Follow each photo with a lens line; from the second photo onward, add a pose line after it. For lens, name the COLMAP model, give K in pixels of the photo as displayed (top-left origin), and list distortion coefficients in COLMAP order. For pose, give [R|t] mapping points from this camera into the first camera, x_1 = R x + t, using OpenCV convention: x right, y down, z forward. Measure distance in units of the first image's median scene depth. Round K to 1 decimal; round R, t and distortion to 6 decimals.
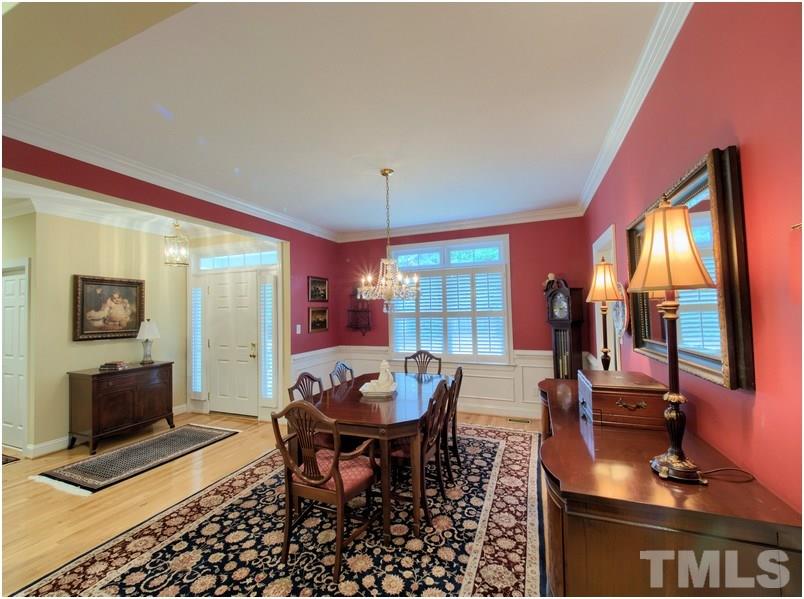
lens RADIAL K [[329.7, 0, 394.9], [0, 329.7, 300.1], [0, 0, 1]] dist [0.000920, -0.006421]
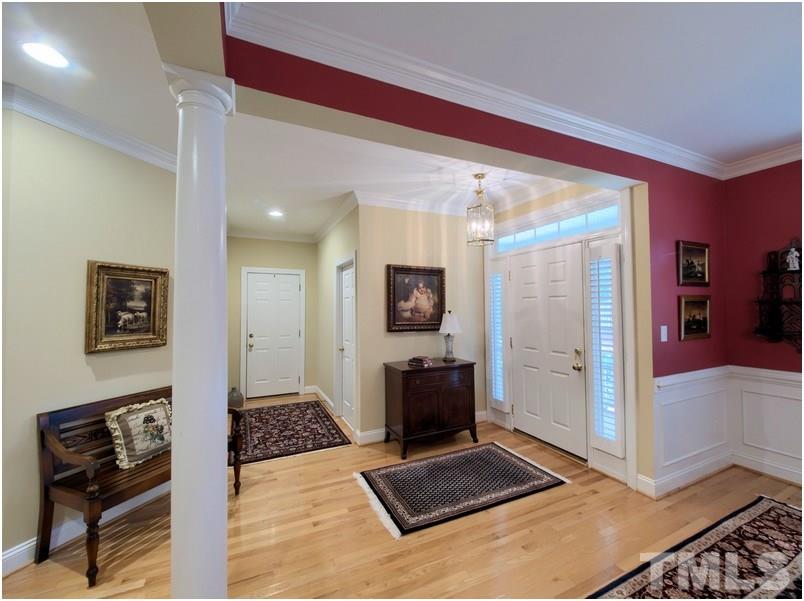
lens RADIAL K [[329.7, 0, 394.9], [0, 329.7, 301.1], [0, 0, 1]] dist [0.000920, -0.006421]
pose [[0.712478, -0.000038, -0.701694, -0.239410], [0.017857, 0.999677, 0.018078, 0.013479], [0.701467, -0.025410, 0.712249, 0.275576]]
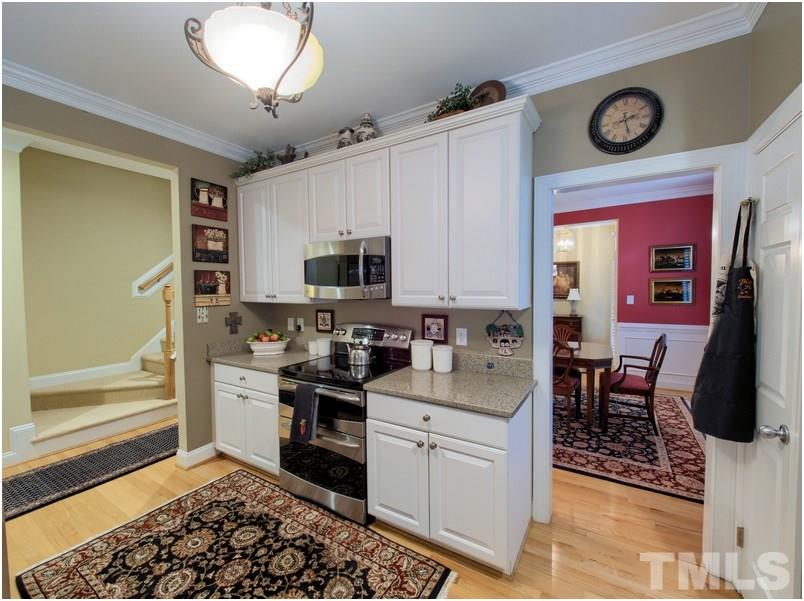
lens RADIAL K [[329.7, 0, 394.9], [0, 329.7, 301.1], [0, 0, 1]] dist [0.000920, -0.006421]
pose [[-0.190069, 0.061942, -0.979815, 0.951548], [0.054712, 0.997125, 0.052424, -0.003581], [0.980245, -0.043644, -0.192911, 0.496433]]
